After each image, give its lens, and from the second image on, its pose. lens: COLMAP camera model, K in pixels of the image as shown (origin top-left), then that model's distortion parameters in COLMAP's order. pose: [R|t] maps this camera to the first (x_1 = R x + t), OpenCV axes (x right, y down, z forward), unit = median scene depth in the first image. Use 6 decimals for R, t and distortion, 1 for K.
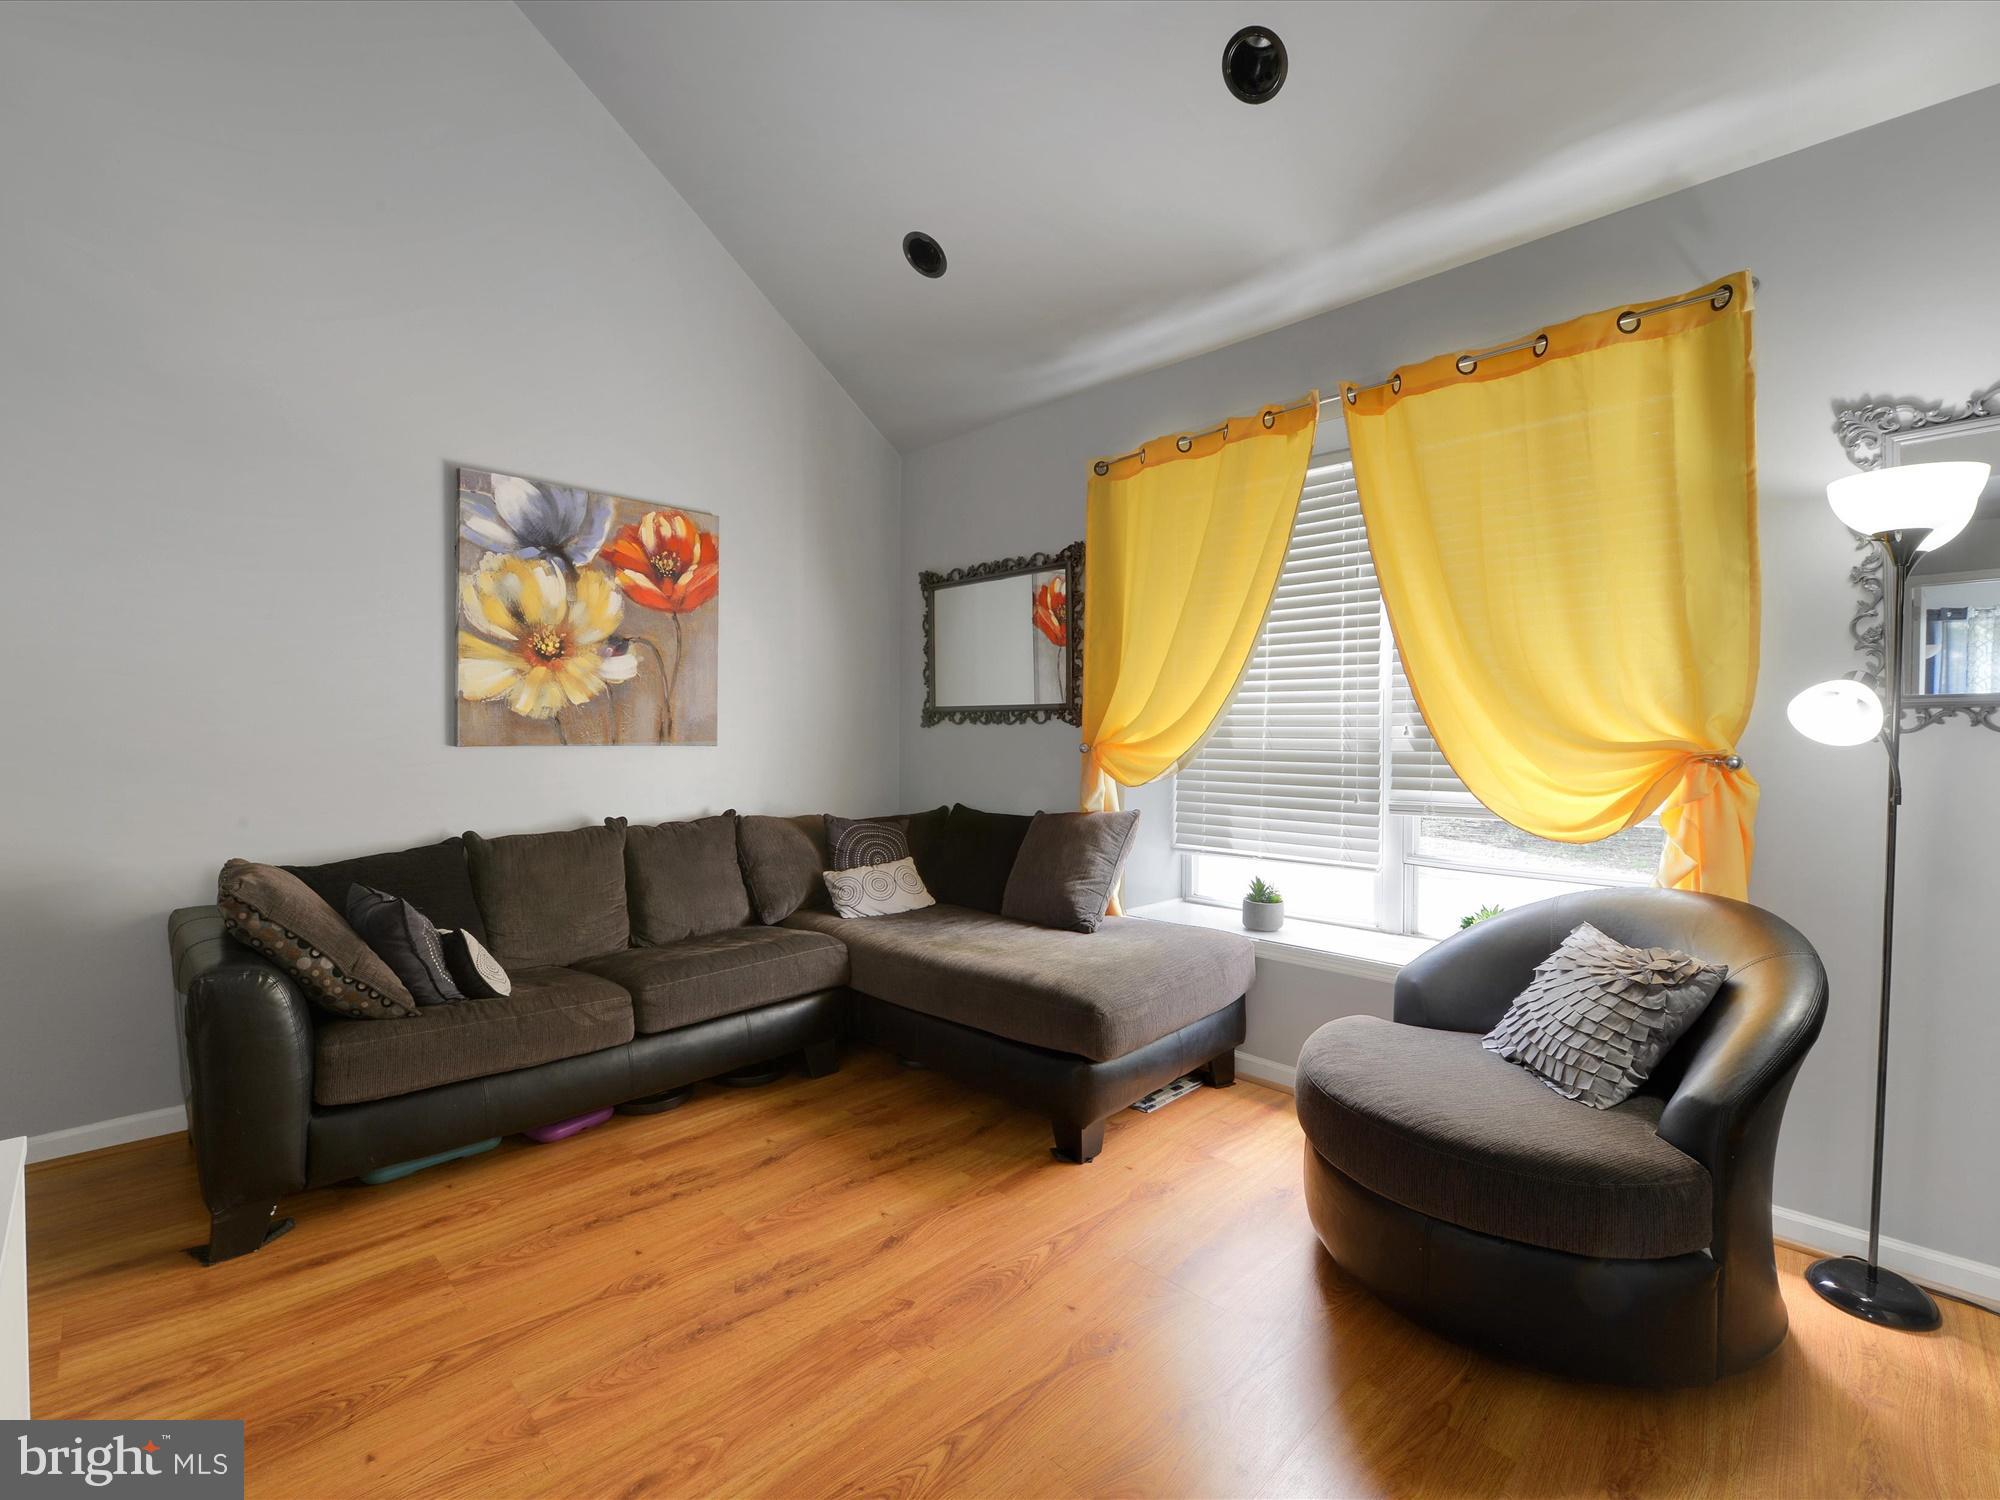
lens RADIAL K [[890.5, 0, 992.0], [0, 890.5, 741.3], [0, 0, 1]] dist [0.000125, -0.001586]
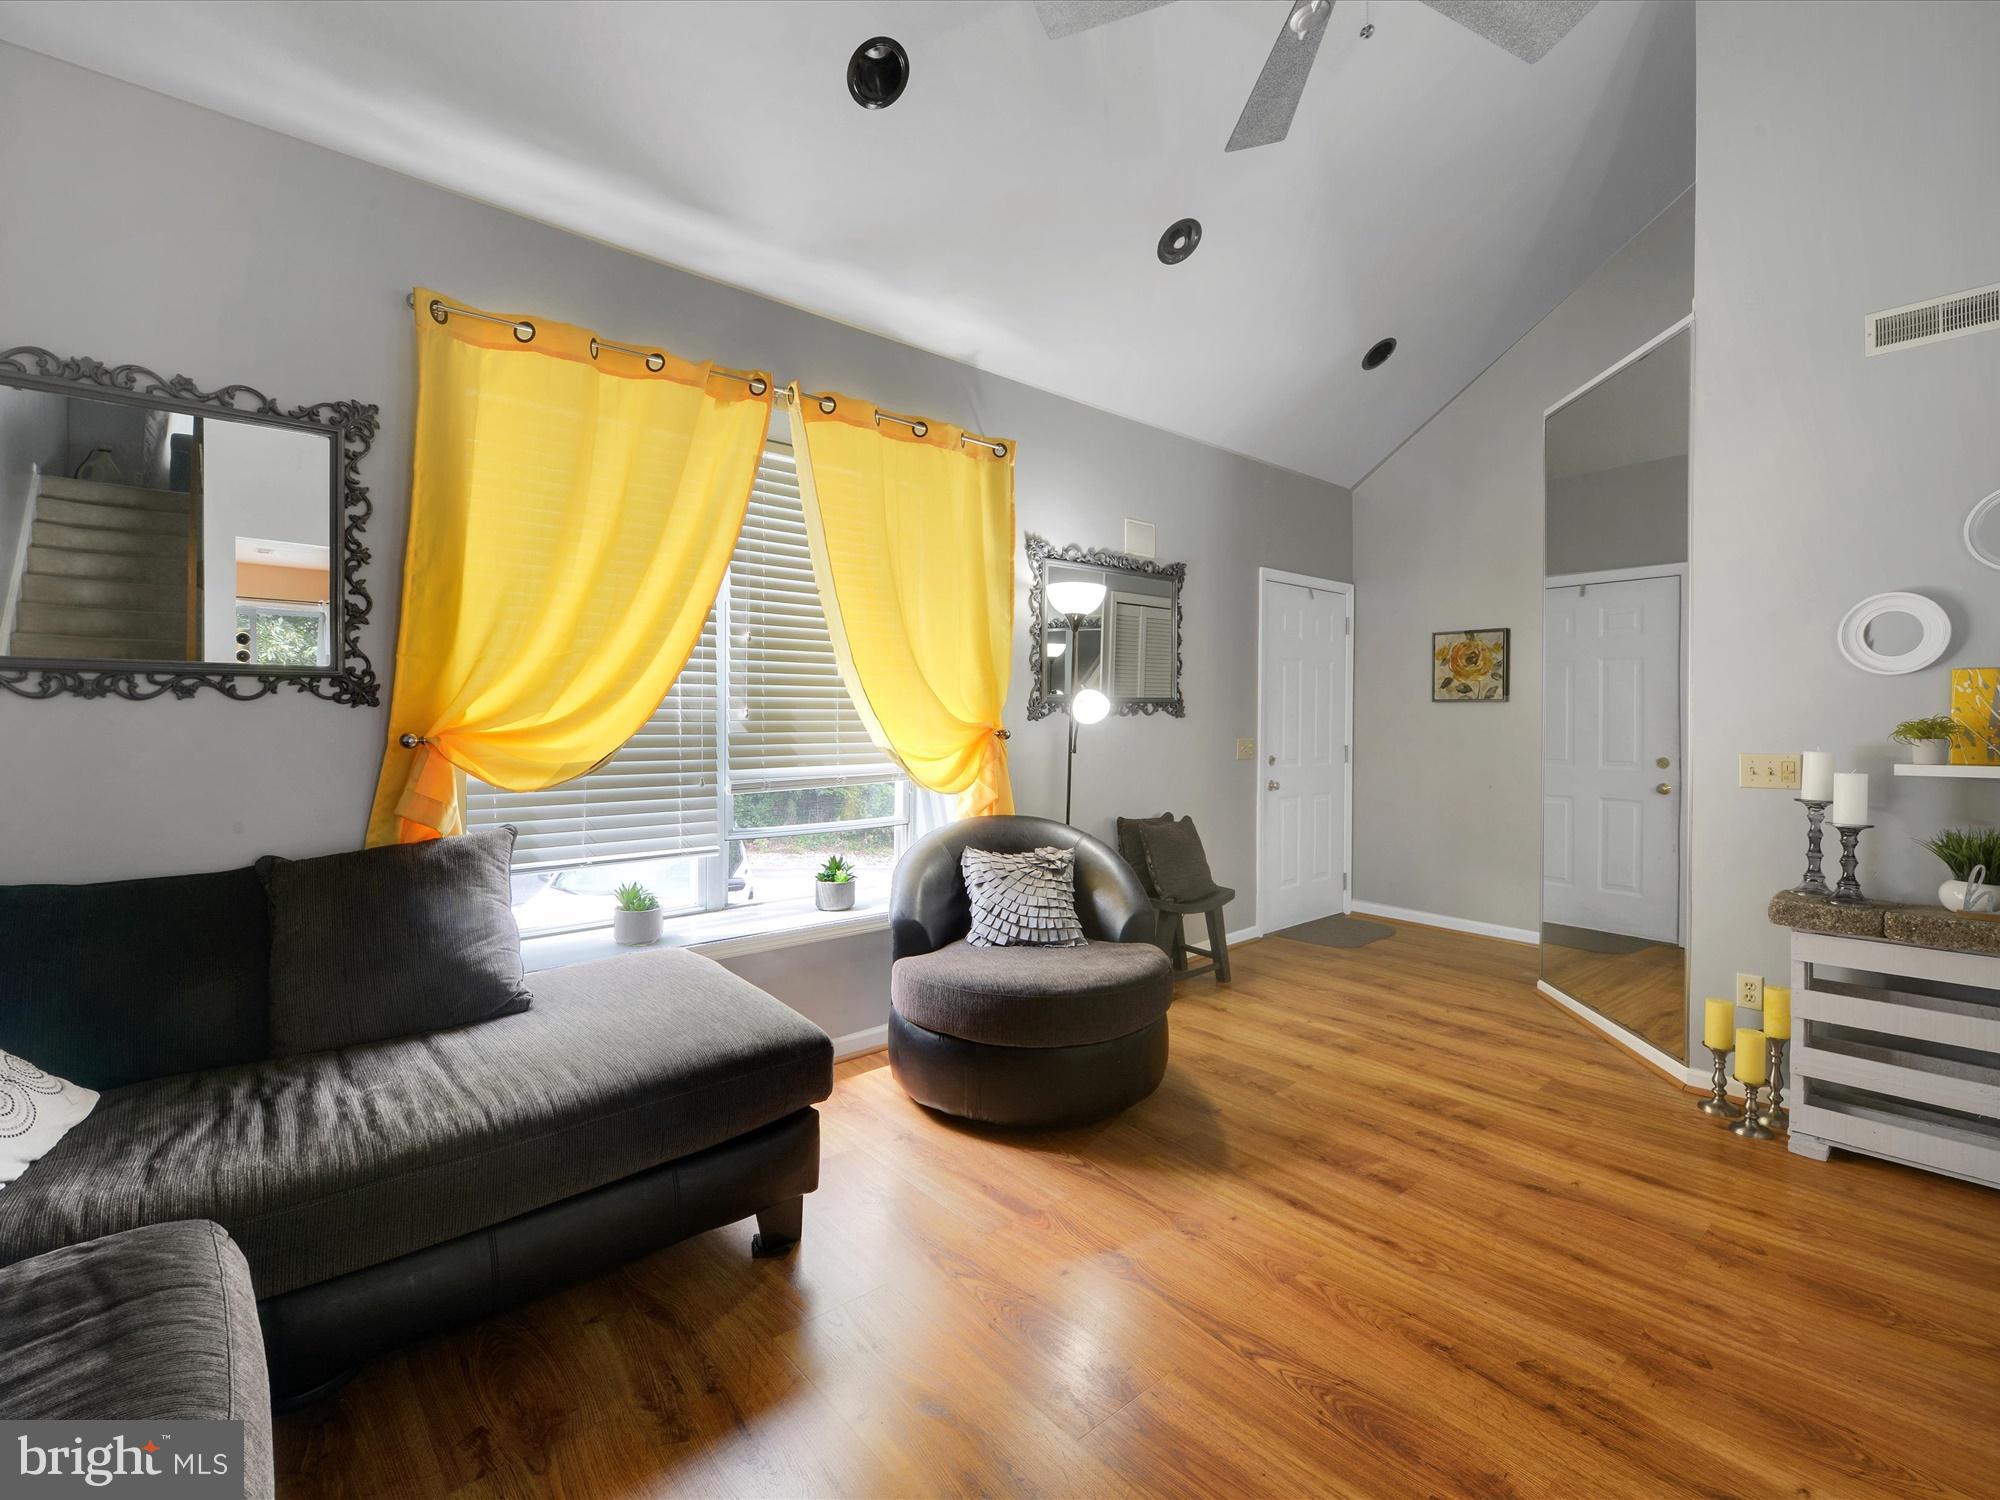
lens RADIAL K [[901.5, 0, 1023.3], [0, 901.5, 727.6], [0, 0, 1]] dist [-0.009675, -0.000702]
pose [[0.047498, -0.018886, 0.998693, -0.574280], [0.003046, 0.999819, 0.018763, -0.013795], [-0.998867, 0.002151, 0.047547, 0.600163]]
